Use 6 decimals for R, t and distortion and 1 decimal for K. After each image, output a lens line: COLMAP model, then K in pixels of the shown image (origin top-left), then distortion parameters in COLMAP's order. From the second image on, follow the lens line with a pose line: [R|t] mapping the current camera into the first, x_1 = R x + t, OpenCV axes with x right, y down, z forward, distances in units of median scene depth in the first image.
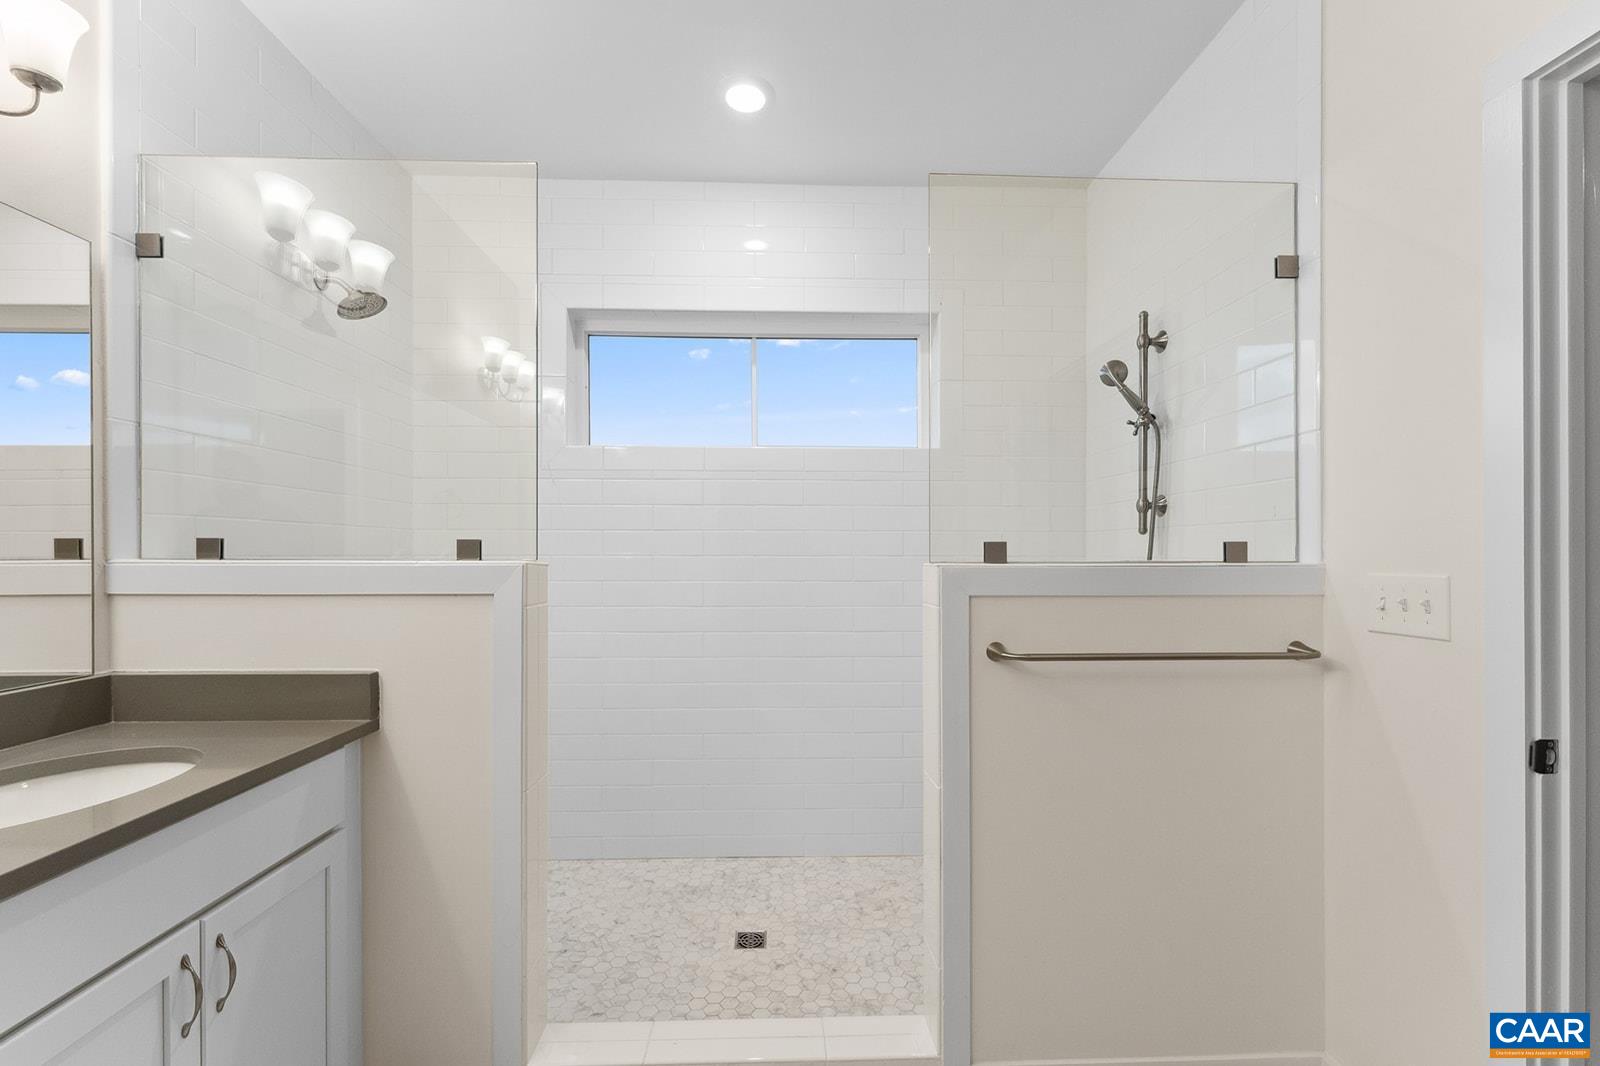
lens RADIAL K [[660.2, 0, 797.9], [0, 660.2, 547.3], [0, 0, 1]] dist [0.003046, 0.002059]
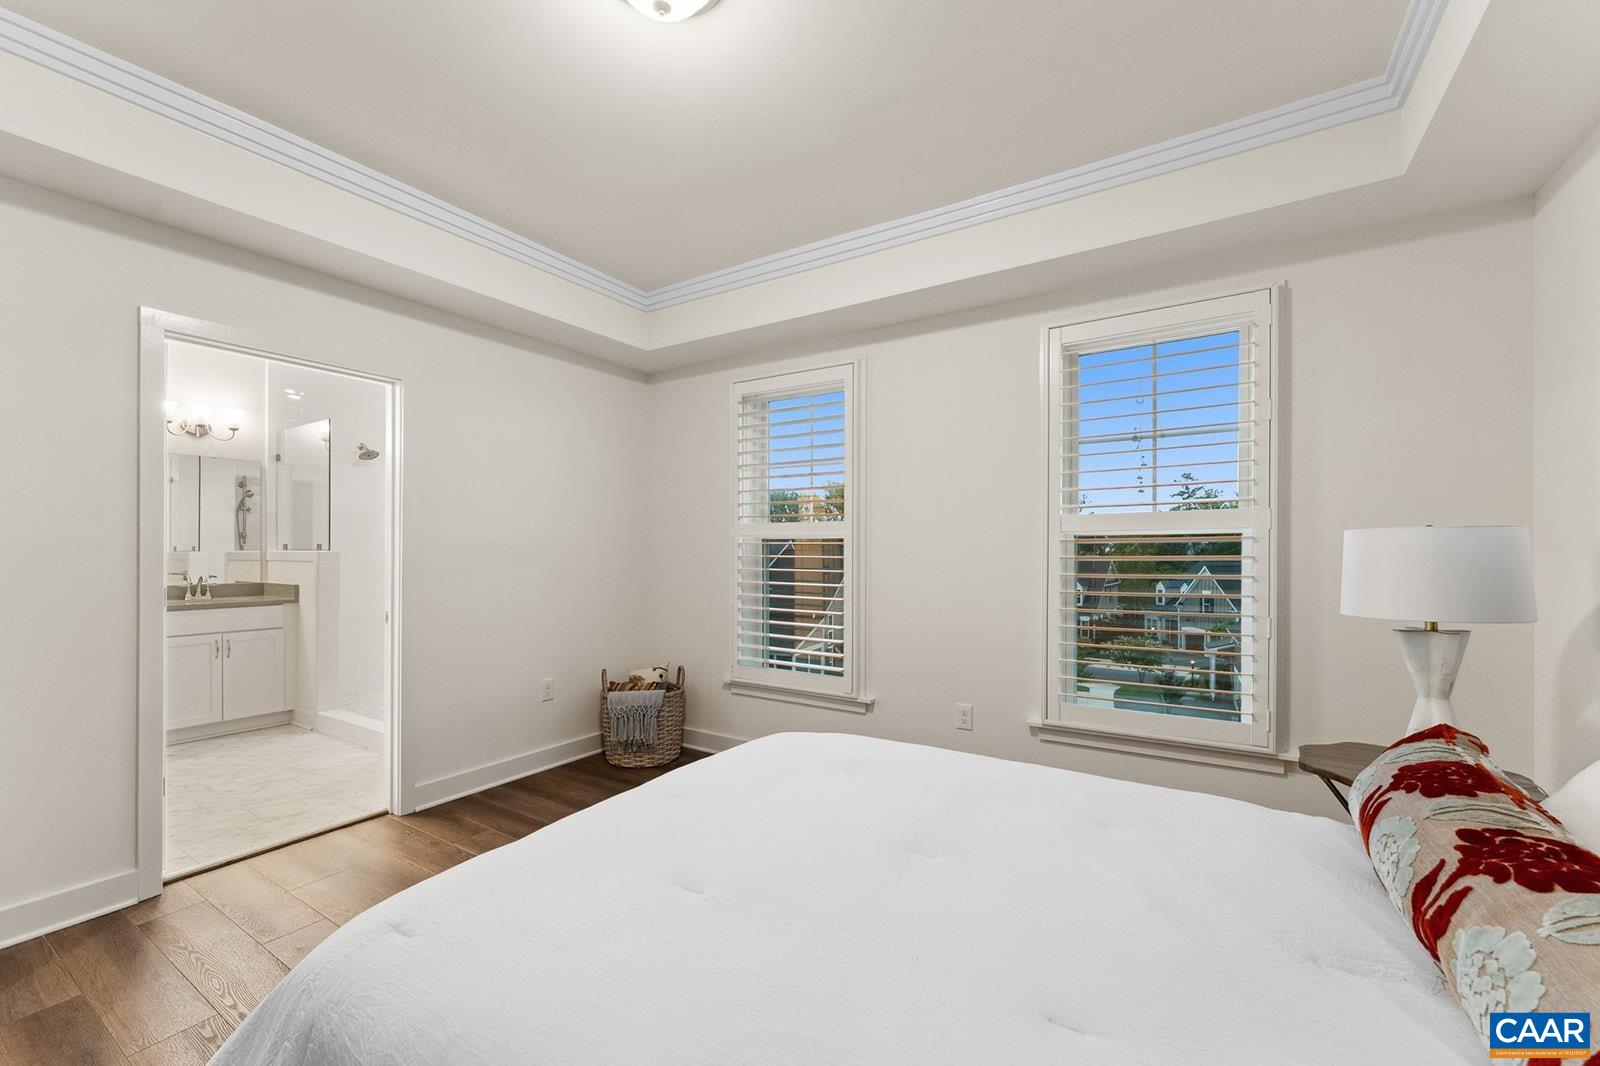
lens RADIAL K [[660.2, 0, 794.4], [0, 660.2, 544.7], [0, 0, 1]] dist [0.003046, 0.002059]
pose [[0.816973, -0.006377, -0.576641, 3.206819], [0.004182, 0.999978, -0.005133, 0.020181], [0.576661, 0.001782, 0.816982, -0.248141]]
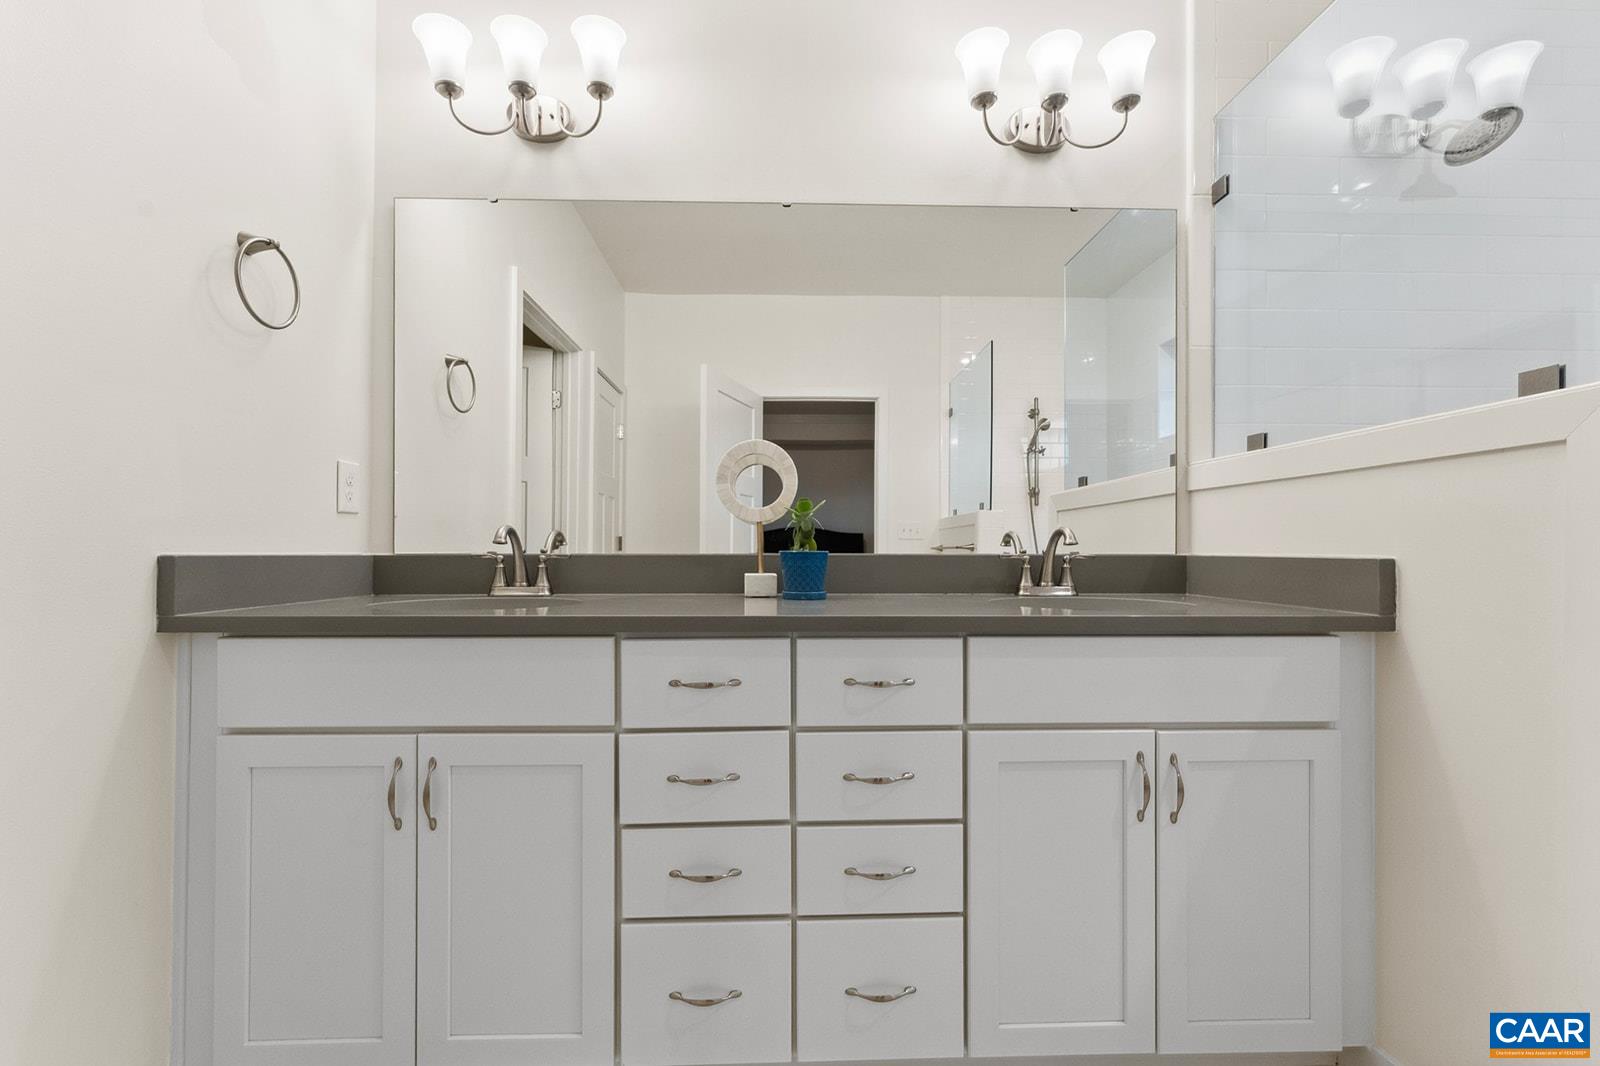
lens RADIAL K [[660.2, 0, 792.9], [0, 660.2, 547.9], [0, 0, 1]] dist [0.003046, 0.002059]
pose [[0.001759, -0.005528, -0.999983, 0.170974], [-0.000441, 0.999985, -0.005529, 0.178650], [0.999998, 0.000450, 0.001757, 0.263639]]
